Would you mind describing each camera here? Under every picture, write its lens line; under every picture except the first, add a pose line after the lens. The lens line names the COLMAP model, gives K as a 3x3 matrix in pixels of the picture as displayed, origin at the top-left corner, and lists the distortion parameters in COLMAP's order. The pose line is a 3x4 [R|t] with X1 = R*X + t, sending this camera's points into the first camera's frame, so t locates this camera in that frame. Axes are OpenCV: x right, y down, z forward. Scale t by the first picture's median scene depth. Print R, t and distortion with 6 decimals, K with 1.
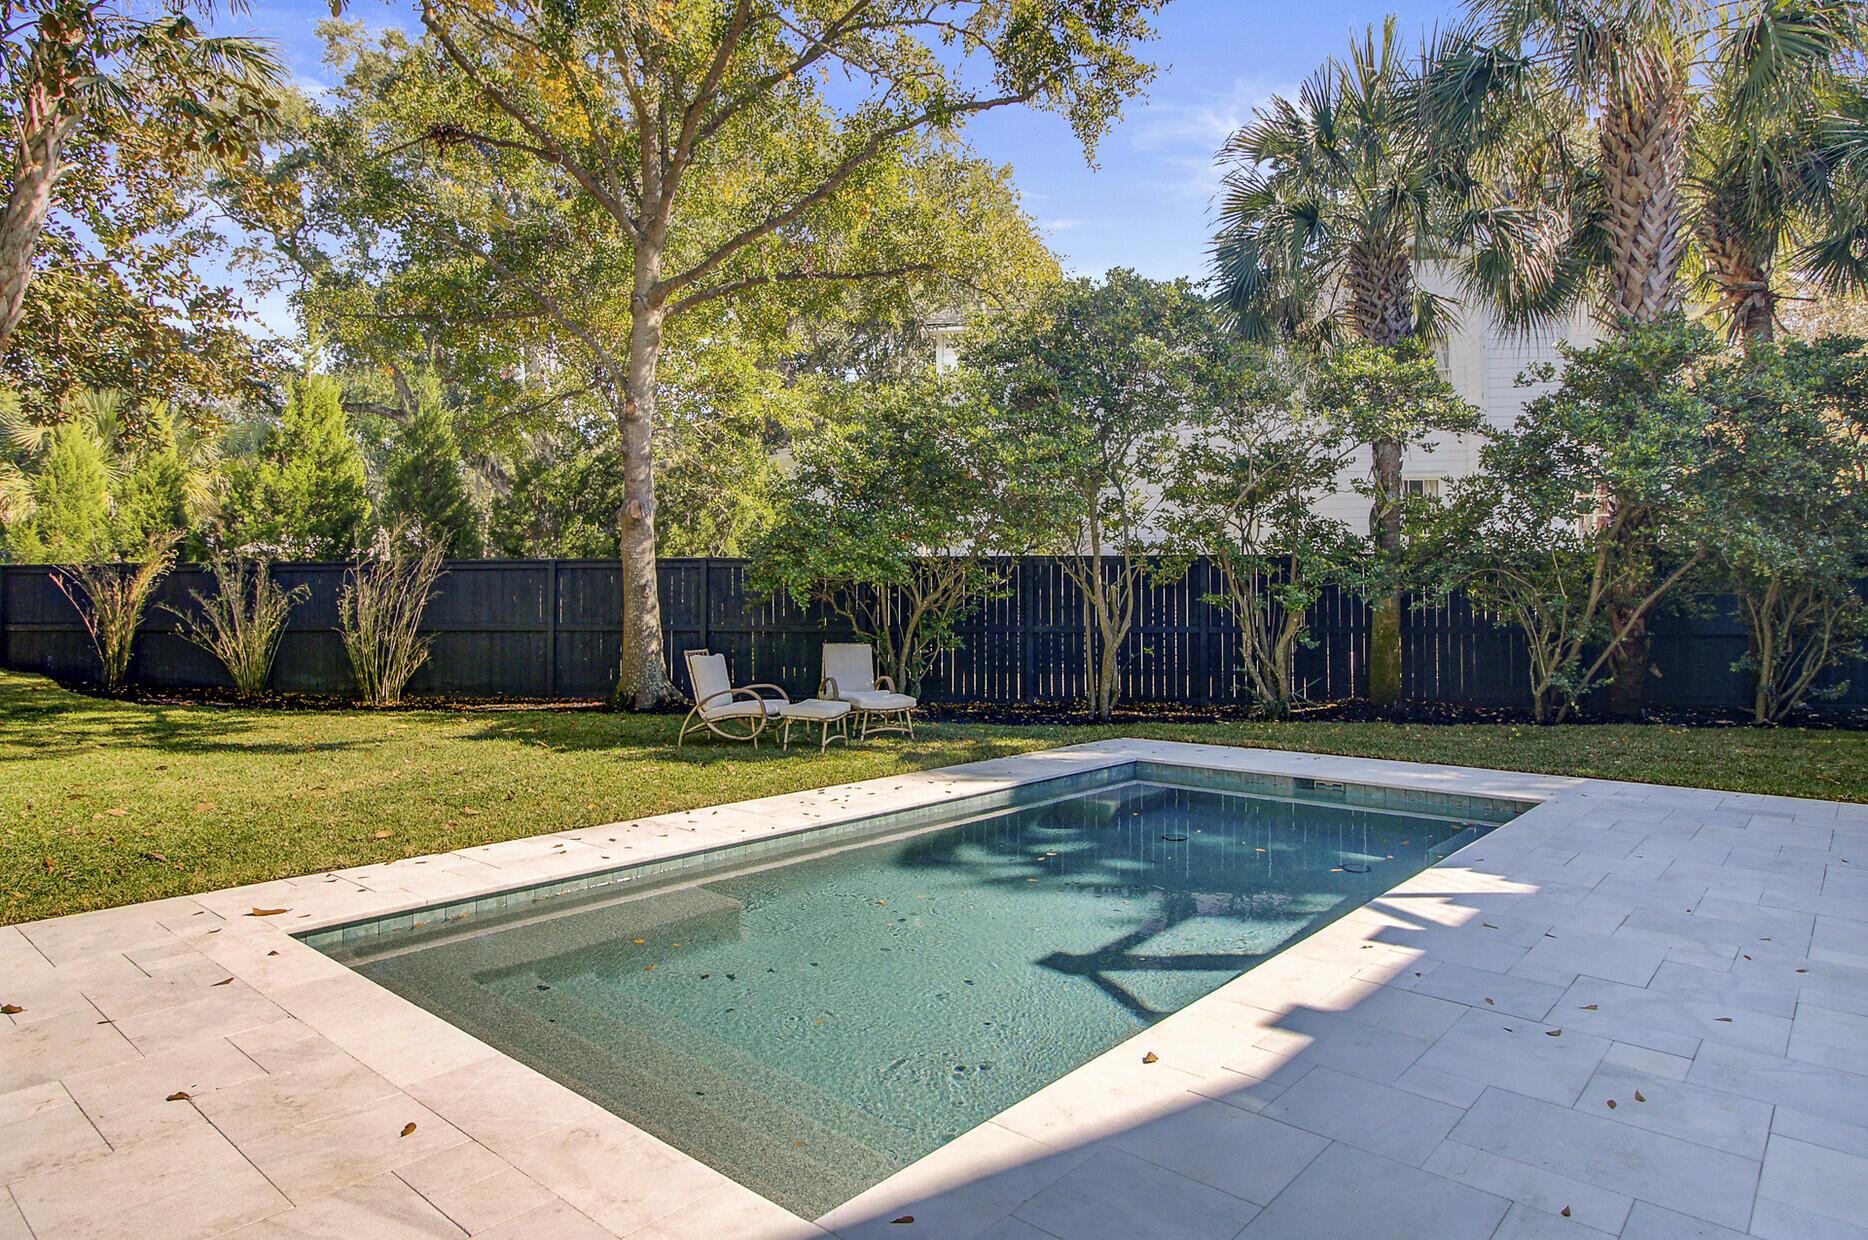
lens RADIAL K [[1089.1, 0, 941.1], [0, 1089.1, 603.9], [0, 0, 1]] dist [-0.002746, 0.003478]
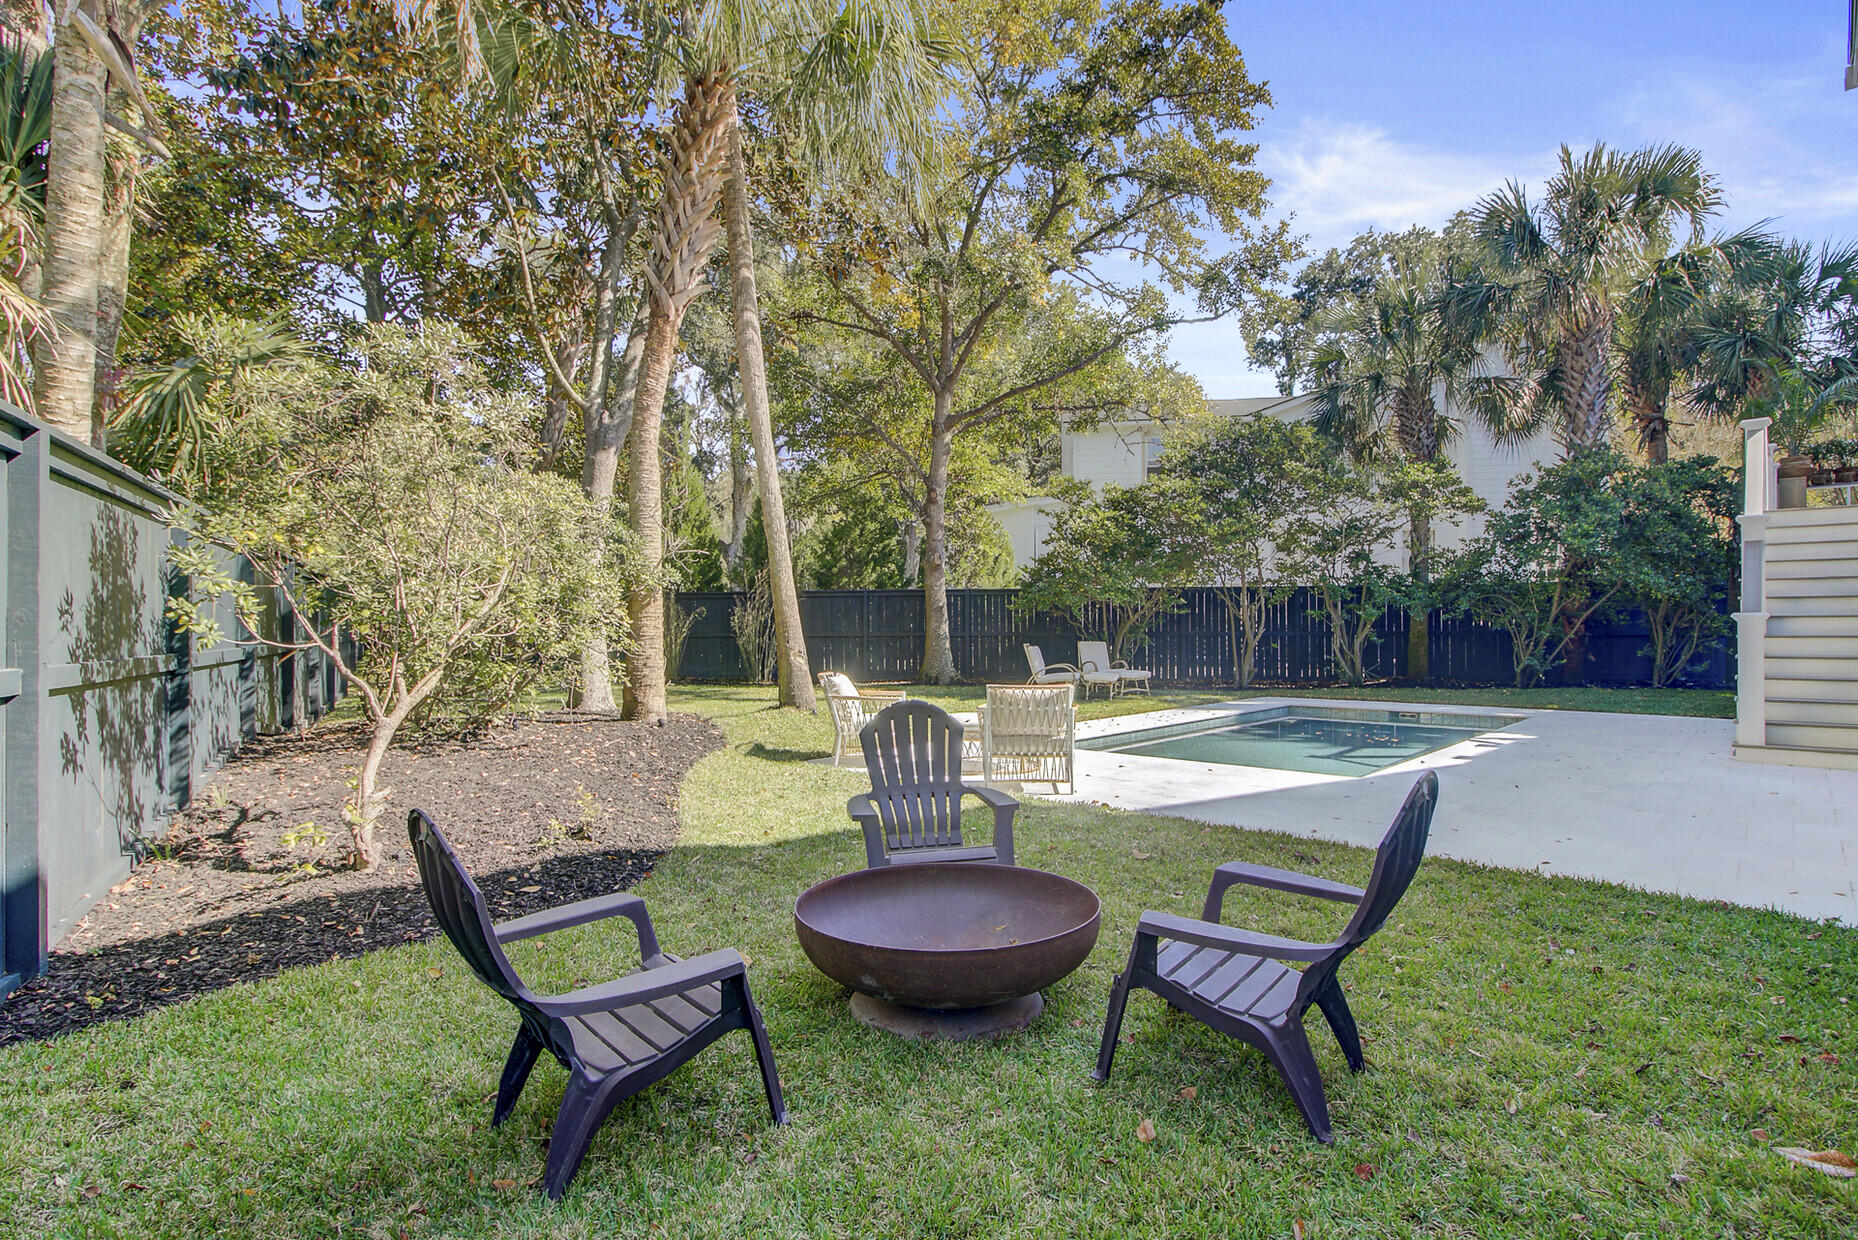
lens RADIAL K [[960.8, 0, 919.2], [0, 960.8, 635.0], [0, 0, 1]] dist [-0.000419, -0.002485]
pose [[0.999611, -0.002659, -0.027775, -0.312869], [0.003026, 0.999908, 0.013194, 0.007198], [0.027738, -0.013273, 0.999527, -0.469477]]
